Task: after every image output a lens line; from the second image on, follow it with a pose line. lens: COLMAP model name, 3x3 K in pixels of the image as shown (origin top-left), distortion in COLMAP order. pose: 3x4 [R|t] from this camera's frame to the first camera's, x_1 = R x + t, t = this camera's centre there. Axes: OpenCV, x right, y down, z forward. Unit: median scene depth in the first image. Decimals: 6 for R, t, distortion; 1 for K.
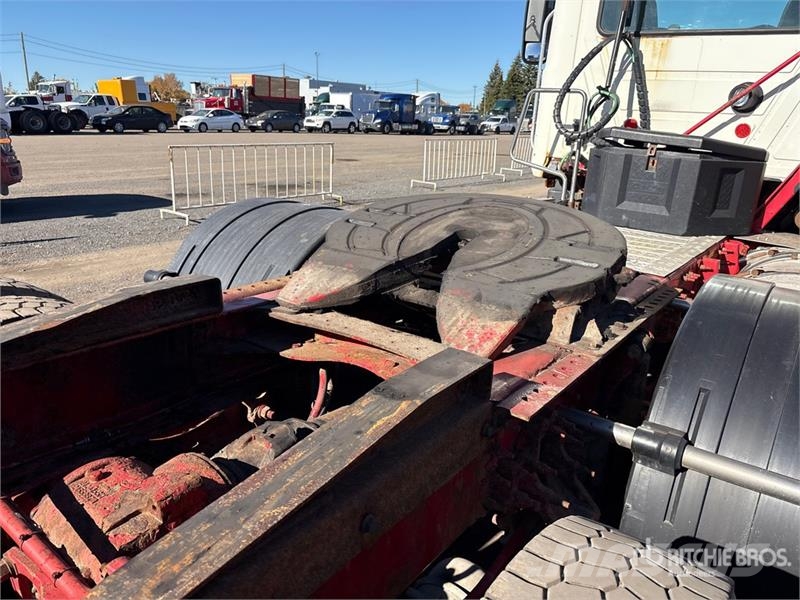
lens RADIAL K [[604.1, 0, 402.1], [0, 604.1, 301.5], [0, 0, 1]] dist [0.041239, -0.036411]
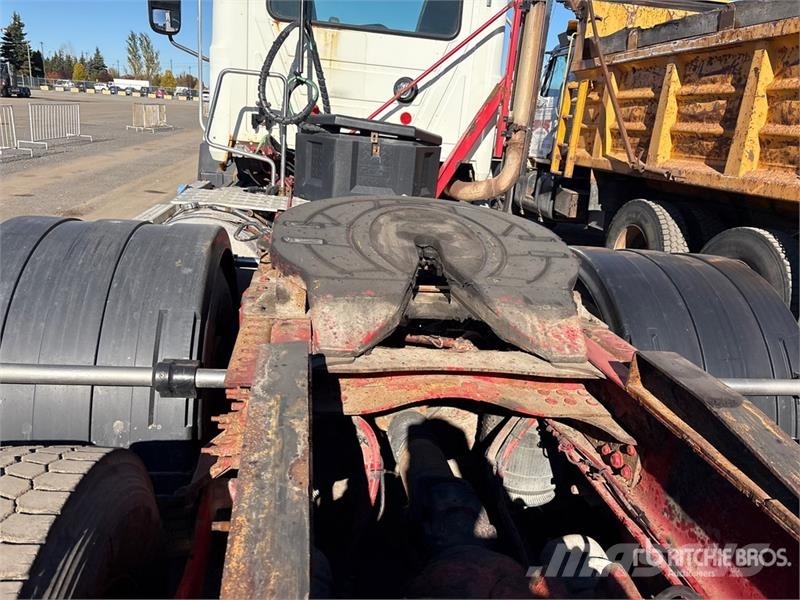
lens RADIAL K [[604.1, 0, 397.7], [0, 604.1, 298.5], [0, 0, 1]] dist [0.041239, -0.036411]
pose [[0.720563, -0.191628, 0.666384, -0.308924], [0.161342, 0.981011, 0.107644, -0.066814], [-0.674357, 0.029951, 0.737798, 0.154212]]
